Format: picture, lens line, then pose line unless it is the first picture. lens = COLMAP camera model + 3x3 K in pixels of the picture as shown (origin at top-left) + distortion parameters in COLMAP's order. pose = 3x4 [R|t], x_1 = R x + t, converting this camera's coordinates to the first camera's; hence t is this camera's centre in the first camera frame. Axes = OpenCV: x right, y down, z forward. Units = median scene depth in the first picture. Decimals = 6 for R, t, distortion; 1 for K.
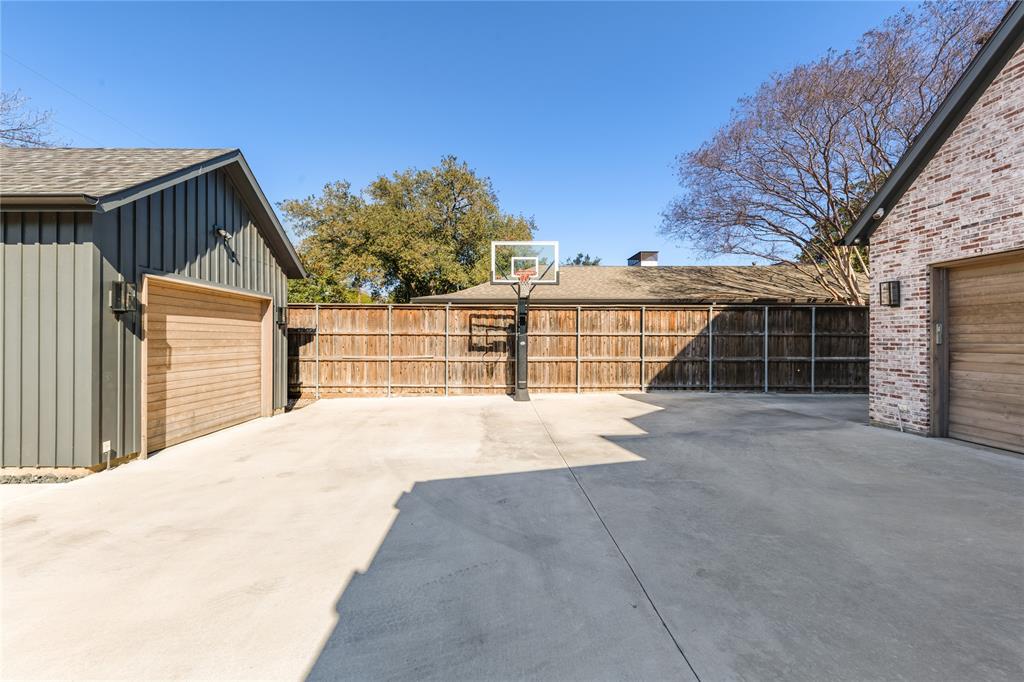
lens RADIAL K [[359.6, 0, 515.7], [0, 359.6, 337.8], [0, 0, 1]] dist [0.003397, 0.000152]
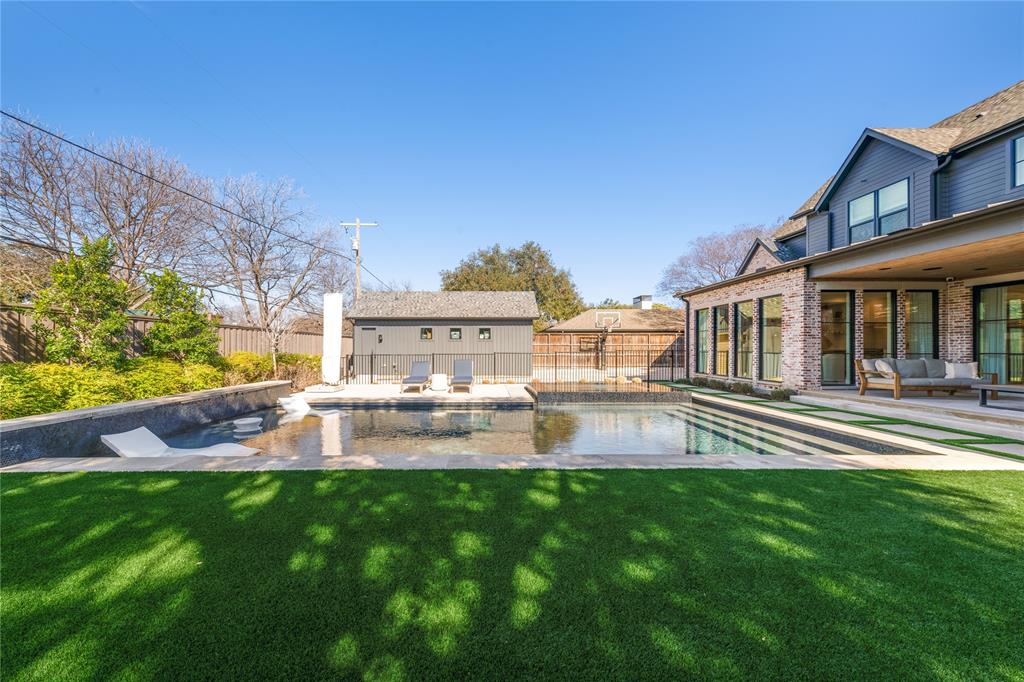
lens RADIAL K [[359.6, 0, 504.3], [0, 359.6, 348.4], [0, 0, 1]] dist [0.003397, 0.000152]
pose [[0.999986, -0.004744, 0.002471, -0.660347], [0.004743, 0.999989, 0.000506, 0.008576], [-0.002474, -0.000494, 0.999997, -1.501683]]
